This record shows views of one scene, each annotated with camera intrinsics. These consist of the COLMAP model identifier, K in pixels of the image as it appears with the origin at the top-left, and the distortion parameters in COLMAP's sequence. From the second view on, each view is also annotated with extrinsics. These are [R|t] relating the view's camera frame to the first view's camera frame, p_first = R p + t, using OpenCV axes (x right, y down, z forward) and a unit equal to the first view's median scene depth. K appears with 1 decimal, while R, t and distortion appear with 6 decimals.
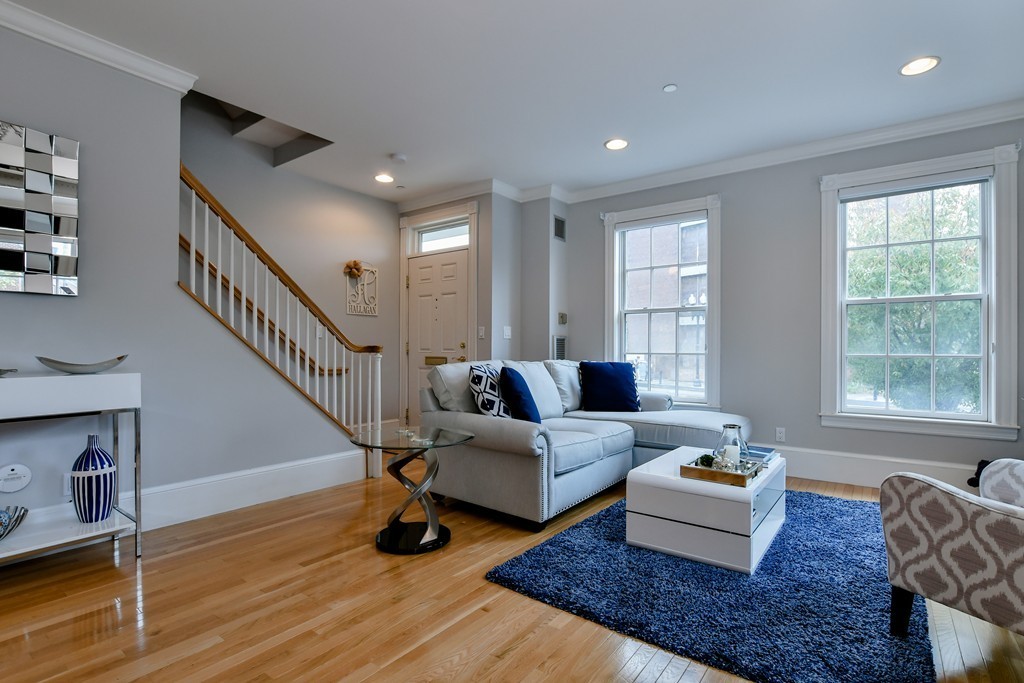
lens RADIAL K [[497.5, 0, 526.1], [0, 497.5, 351.1], [0, 0, 1]] dist [-0.016957, 0.000204]
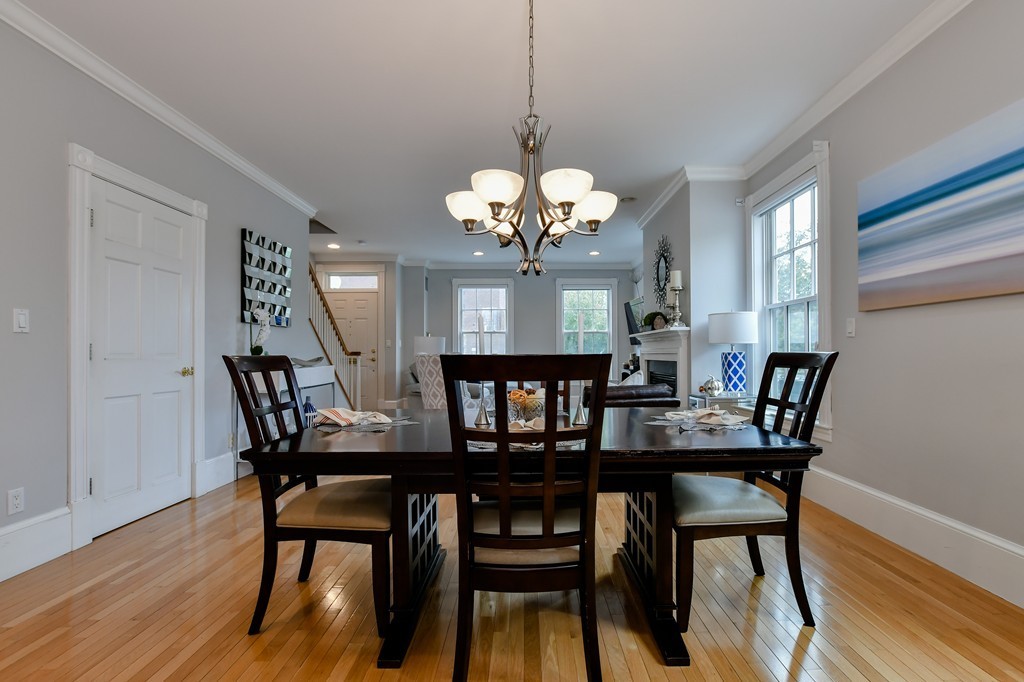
lens RADIAL K [[469.6, 0, 525.9], [0, 469.6, 354.6], [0, 0, 1]] dist [-0.014724, 0.000684]
pose [[0.809158, -0.006671, 0.587553, -0.943654], [0.006197, 0.999977, 0.002819, -0.001255], [-0.587558, 0.001359, 0.809181, -0.813198]]
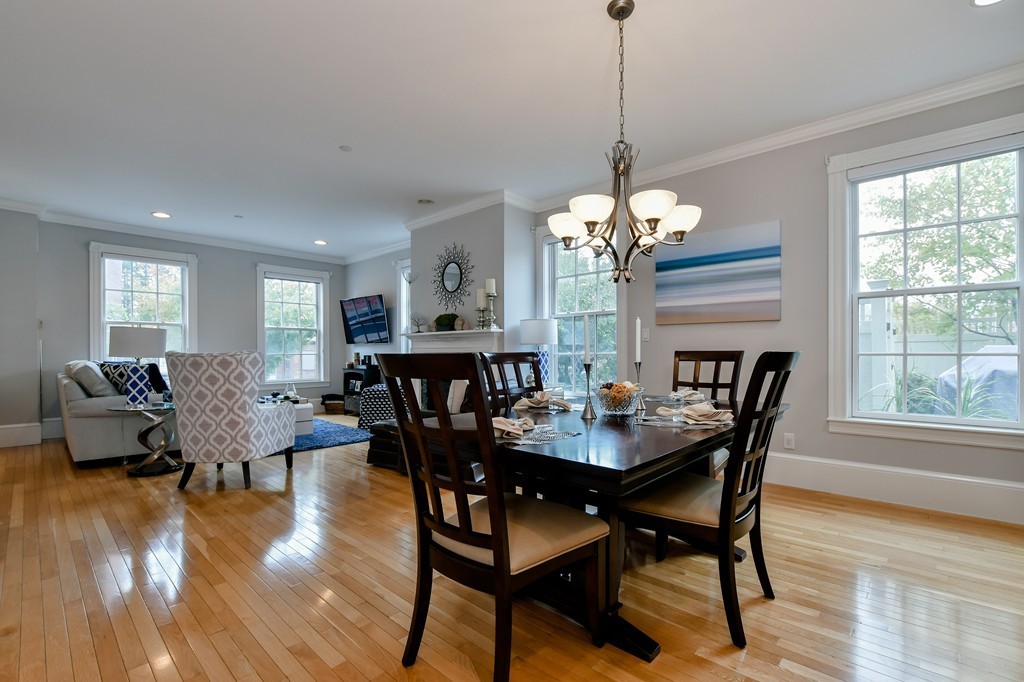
lens RADIAL K [[457.9, 0, 524.7], [0, 457.9, 354.5], [0, 0, 1]] dist [-0.010283, 0.000550]
pose [[0.110322, -0.008399, 0.993860, -1.249710], [0.003773, 0.999961, 0.008032, -0.001648], [-0.993889, 0.002864, 0.110349, -0.288717]]
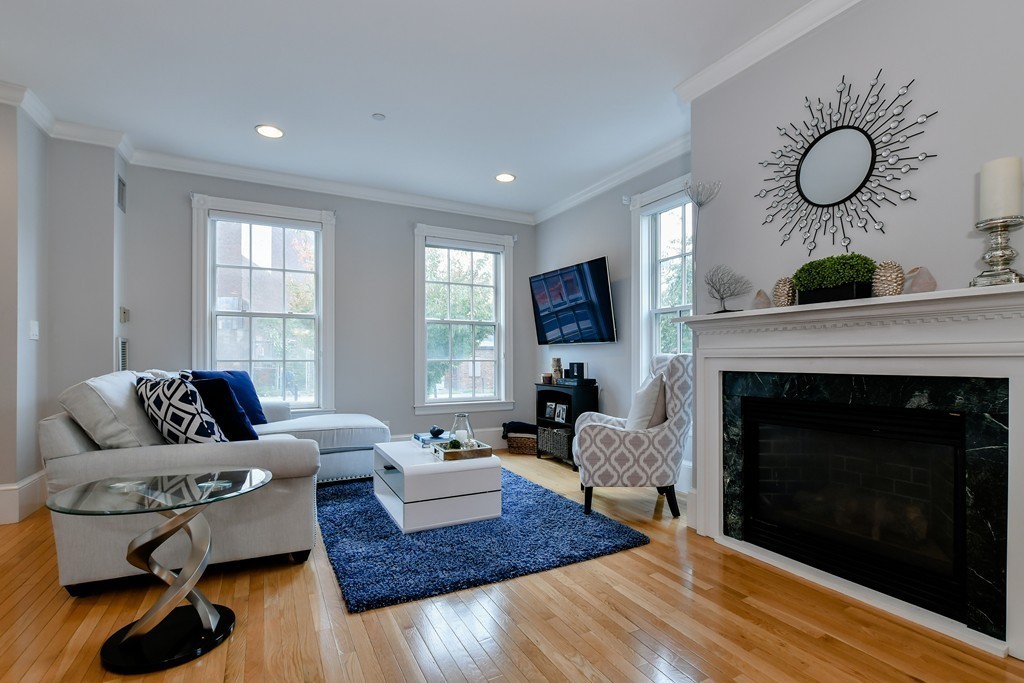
lens RADIAL K [[476.9, 0, 526.4], [0, 476.9, 358.5], [0, 0, 1]] dist [-0.017933, 0.000474]
pose [[0.425746, -0.003995, 0.904834, -0.474839], [0.003771, 0.999989, 0.002641, 0.000758], [-0.904835, 0.002288, 0.425756, 0.235395]]
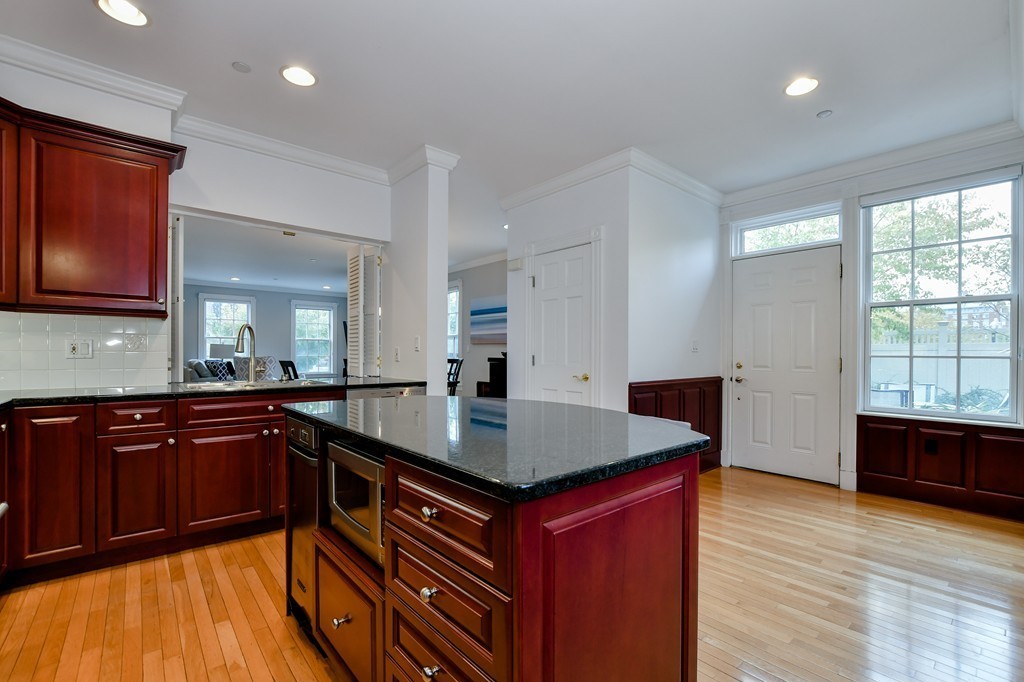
lens RADIAL K [[451.5, 0, 526.5], [0, 451.5, 355.6], [0, 0, 1]] dist [-0.025171, 0.005413]
pose [[0.220657, -0.009152, 0.975308, -2.162758], [-0.004049, 0.999939, 0.010300, -0.035232], [-0.975343, -0.006222, 0.220607, -1.278454]]
